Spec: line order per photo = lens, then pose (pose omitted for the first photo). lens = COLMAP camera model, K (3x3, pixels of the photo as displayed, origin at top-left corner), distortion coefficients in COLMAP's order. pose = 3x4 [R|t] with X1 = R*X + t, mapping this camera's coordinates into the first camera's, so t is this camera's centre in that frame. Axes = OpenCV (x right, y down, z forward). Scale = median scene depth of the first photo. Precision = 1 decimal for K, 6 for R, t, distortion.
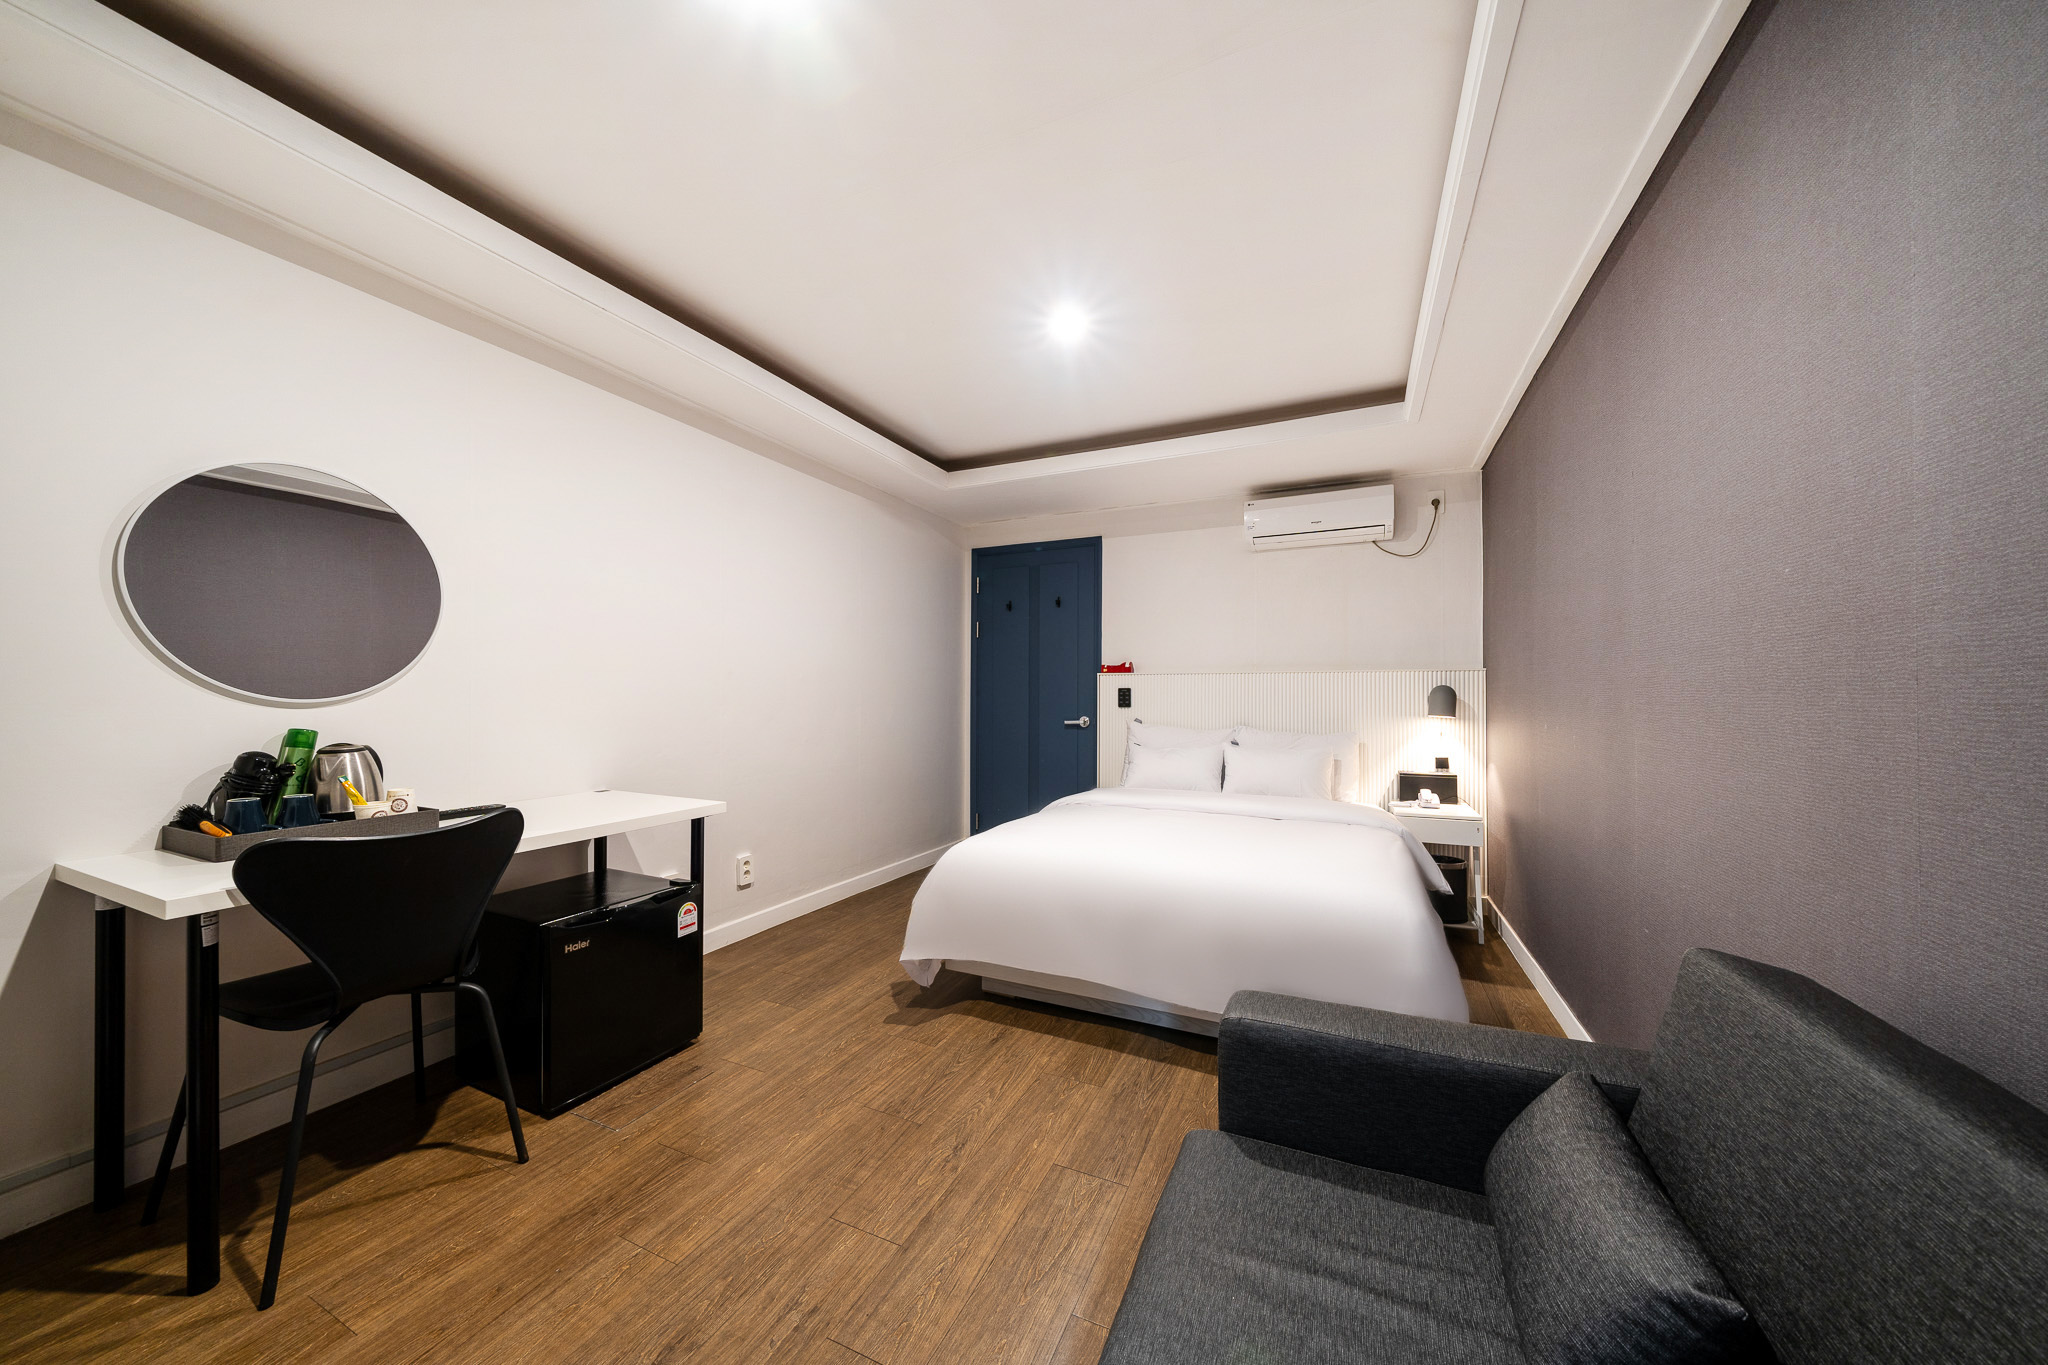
lens RADIAL K [[722.2, 0, 1017.4], [0, 722.2, 689.1], [0, 0, 1]] dist [-0.006116, -0.000051]
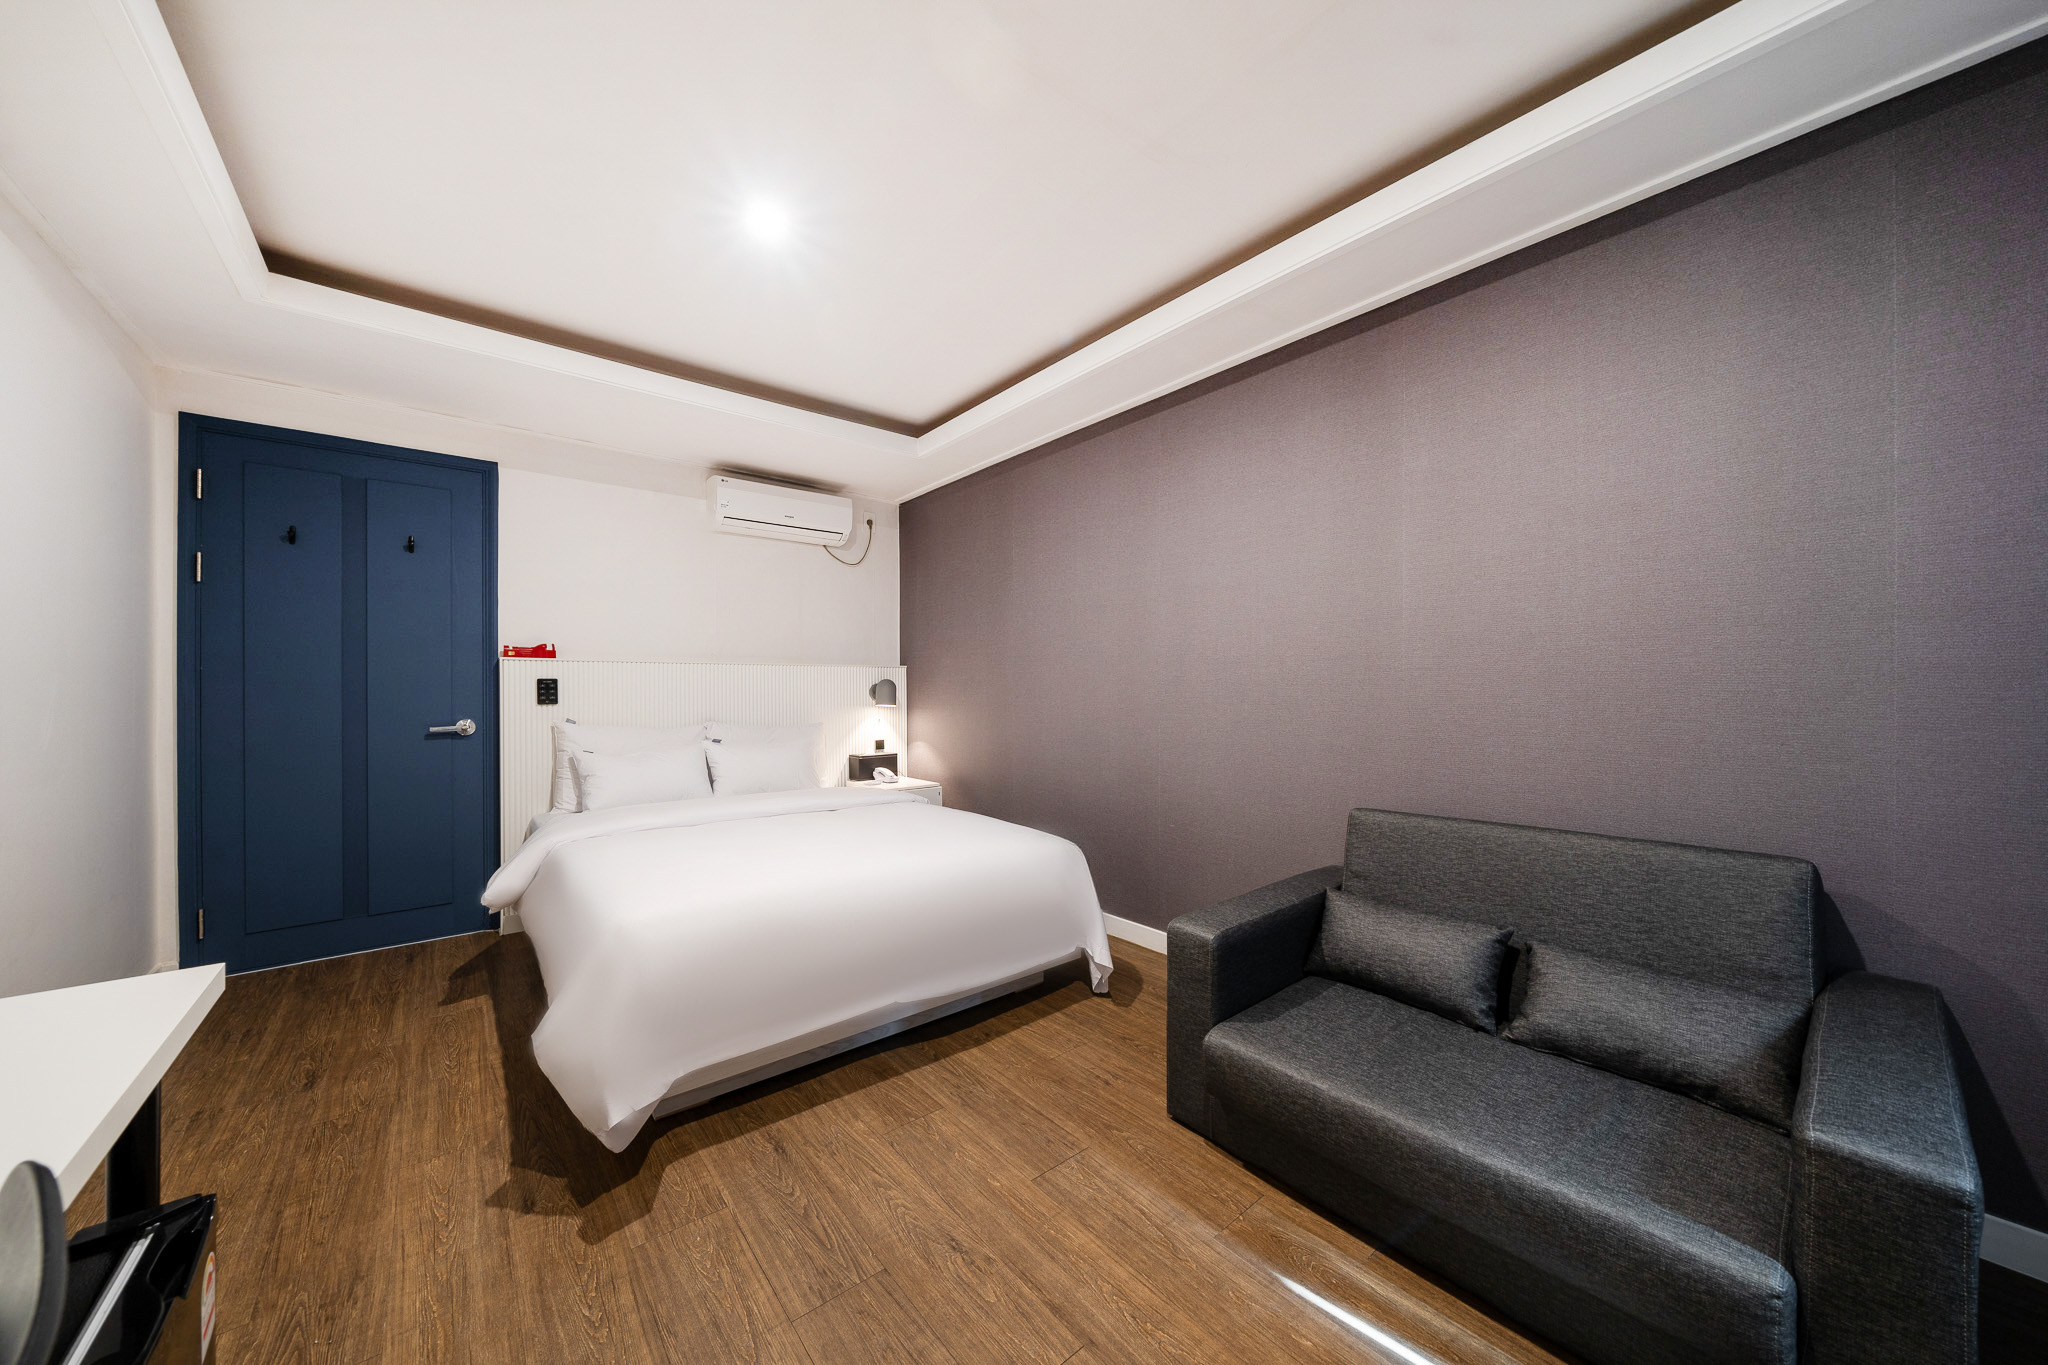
lens RADIAL K [[722.2, 0, 1017.4], [0, 722.2, 689.1], [0, 0, 1]] dist [-0.006116, -0.000051]
pose [[0.404846, -0.004422, 0.914374, -0.543872], [-0.005787, 0.999956, 0.007398, 0.001527], [-0.914367, -0.008286, 0.404803, 0.420167]]
